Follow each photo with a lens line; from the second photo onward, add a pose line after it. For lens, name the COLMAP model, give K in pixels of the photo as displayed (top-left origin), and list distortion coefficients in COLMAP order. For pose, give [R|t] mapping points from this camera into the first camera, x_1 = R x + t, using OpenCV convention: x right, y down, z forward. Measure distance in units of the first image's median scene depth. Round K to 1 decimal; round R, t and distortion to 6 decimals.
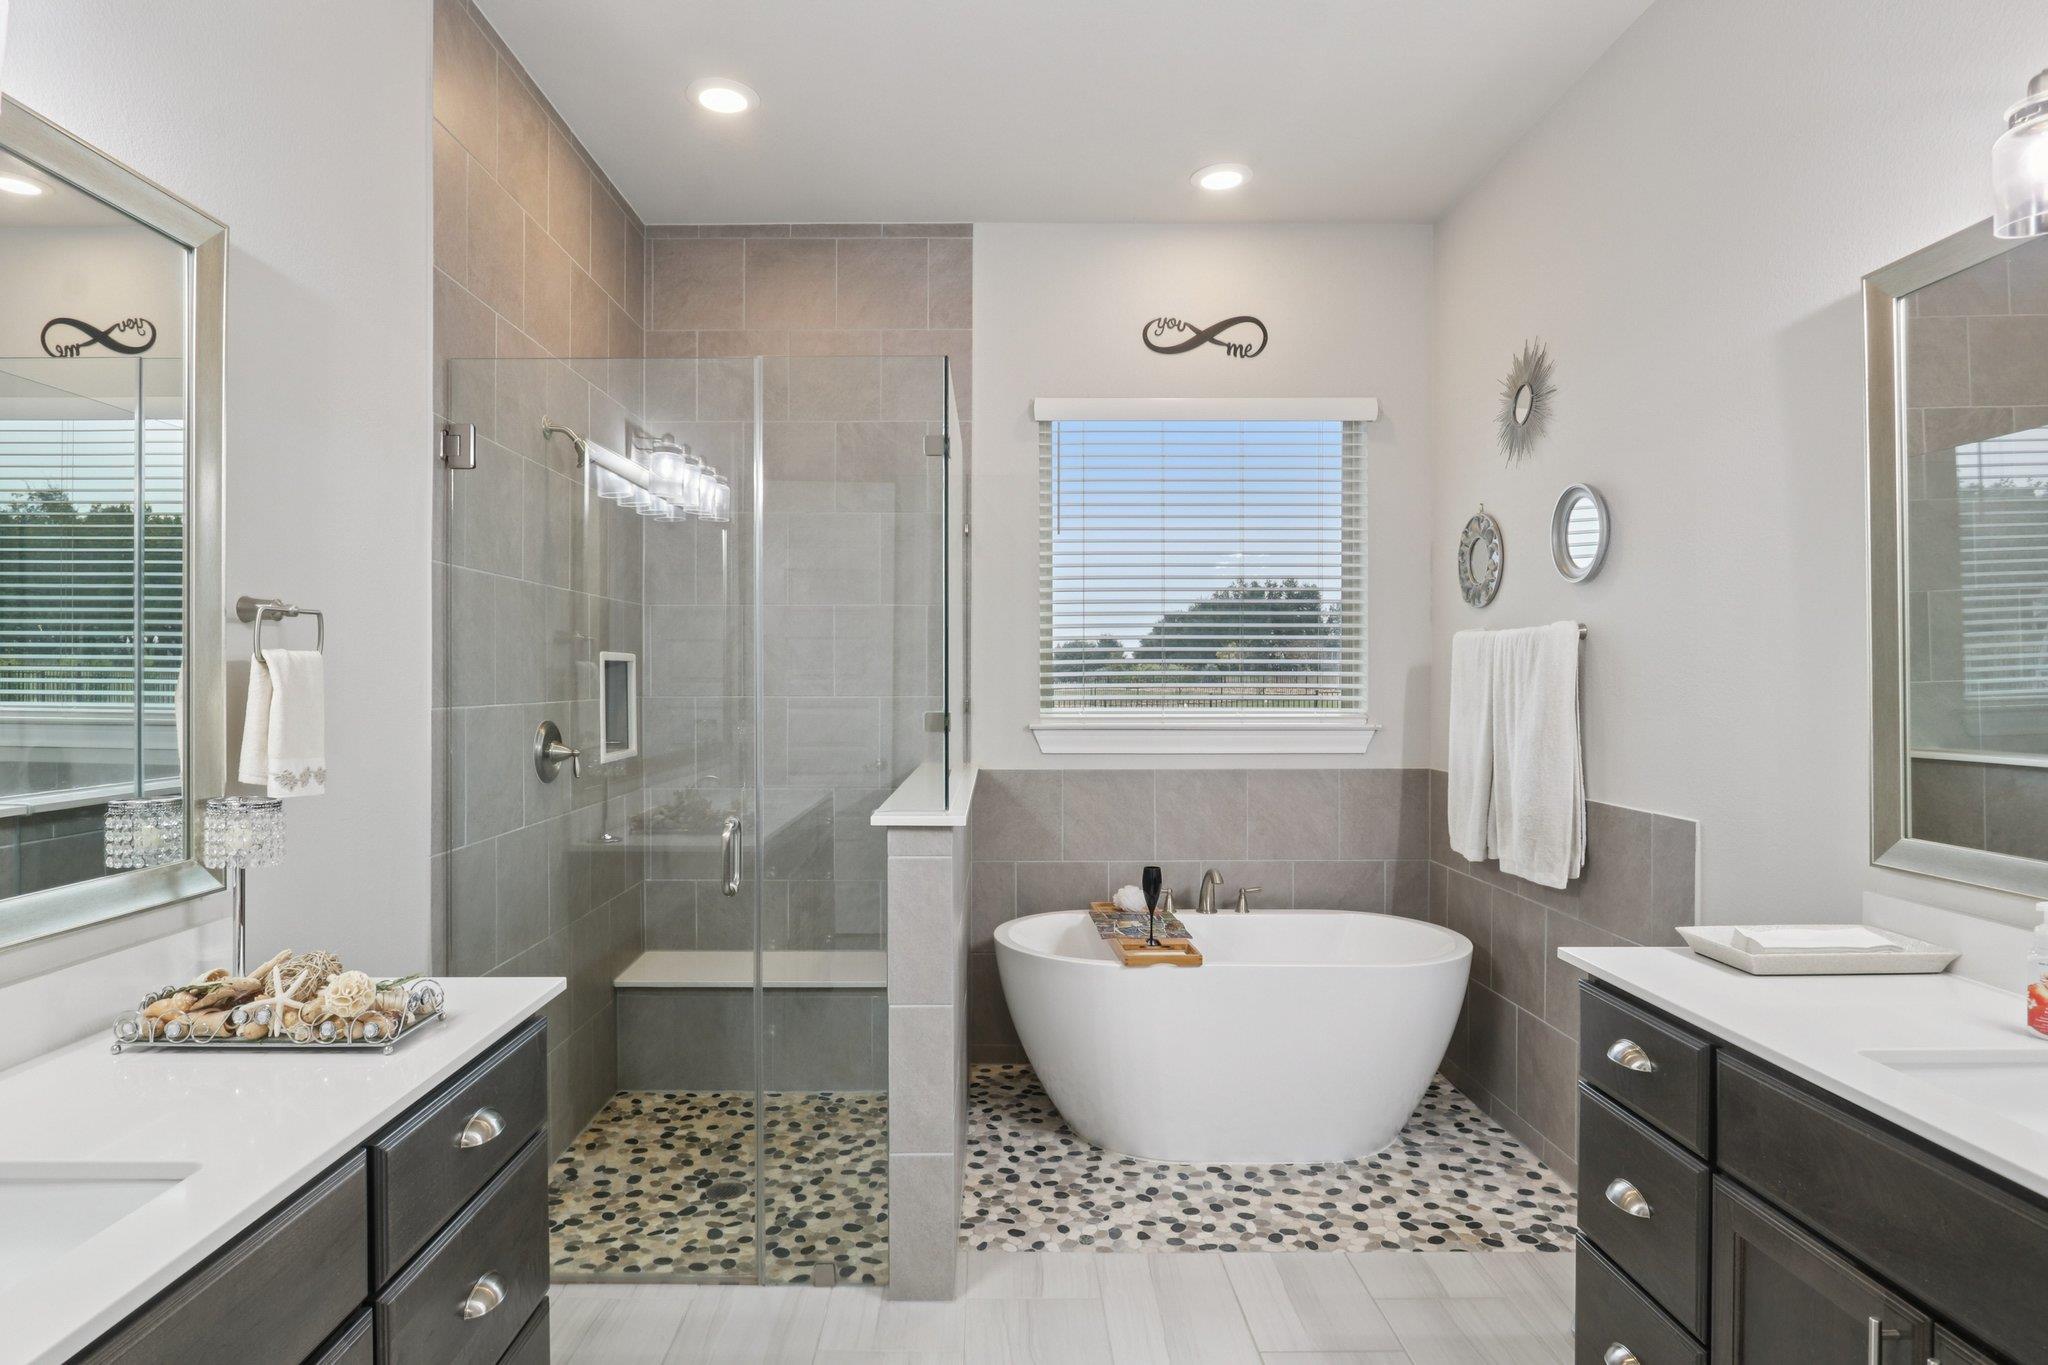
lens RADIAL K [[1144.4, 0, 977.6], [0, 1144.4, 682.3], [0, 0, 1]] dist [-0.001726, -0.003683]
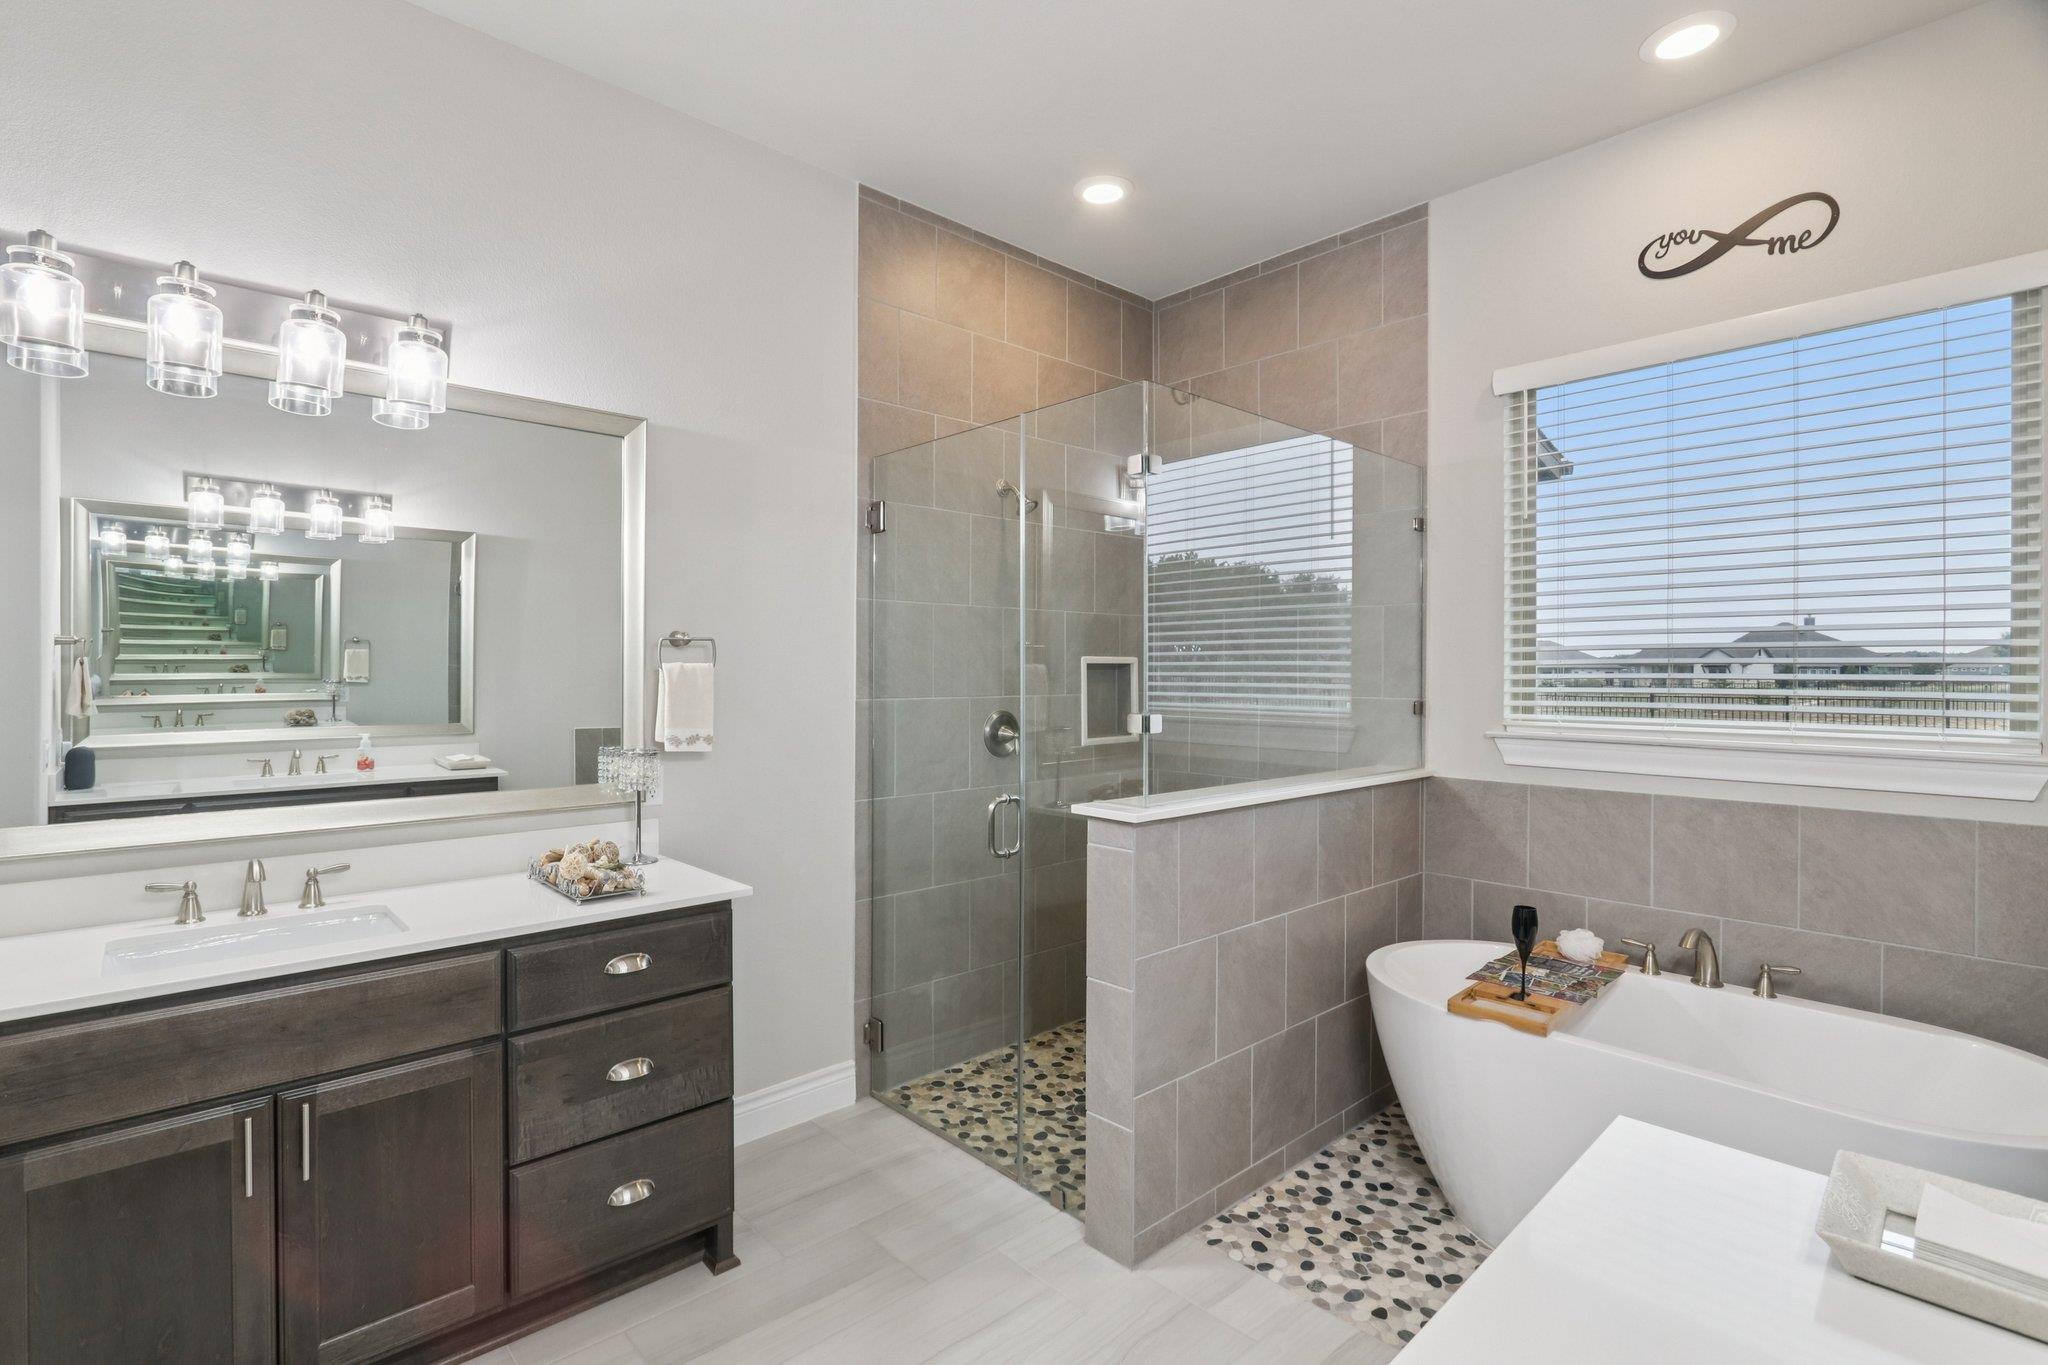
lens RADIAL K [[979.6, 0, 1008.8], [0, 979.6, 667.5], [0, 0, 1]] dist [-0.005019, 0.000481]
pose [[0.658828, 0.000274, -0.752294, 0.455920], [-0.004666, 0.999982, -0.003722, -0.010814], [0.752279, 0.005963, 0.658817, 0.244460]]
